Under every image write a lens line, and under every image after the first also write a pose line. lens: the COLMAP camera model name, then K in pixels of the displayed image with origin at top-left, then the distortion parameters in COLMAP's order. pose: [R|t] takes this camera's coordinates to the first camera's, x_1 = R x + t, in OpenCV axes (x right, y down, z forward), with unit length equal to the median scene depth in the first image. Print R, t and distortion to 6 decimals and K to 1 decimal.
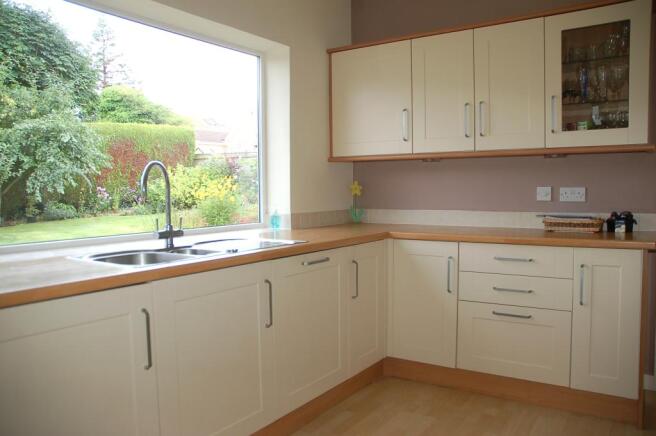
lens RADIAL K [[508.1, 0, 326.1], [0, 508.1, 216.1], [0, 0, 1]] dist [-0.079199, 0.034227]
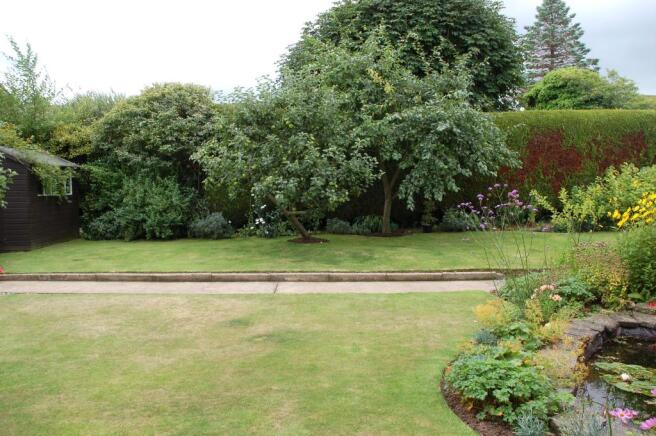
lens RADIAL K [[508.1, 0, 333.9], [0, 508.1, 214.2], [0, 0, 1]] dist [-0.079199, 0.034227]
pose [[0.639013, 0.056596, -0.767111, -0.024487], [-0.062192, 0.997826, 0.021811, -0.024455], [0.766678, 0.033771, 0.641143, 0.281829]]
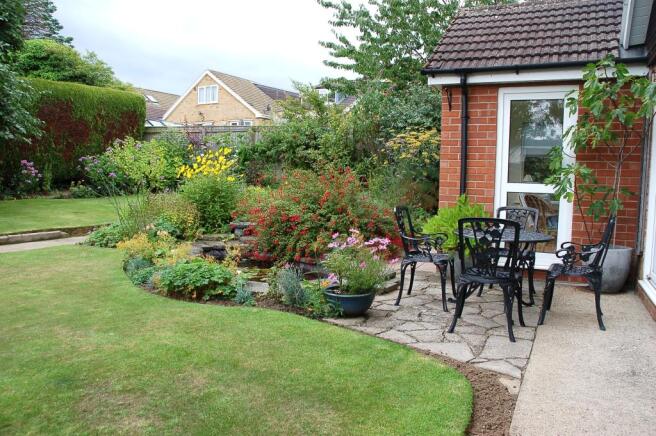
lens RADIAL K [[508.1, 0, 331.2], [0, 508.1, 223.2], [0, 0, 1]] dist [-0.079199, 0.034227]
pose [[0.986265, 0.020555, 0.163885, -0.111754], [-0.025322, 0.999313, 0.027049, 0.005330], [-0.163216, -0.030827, 0.986109, 0.171895]]
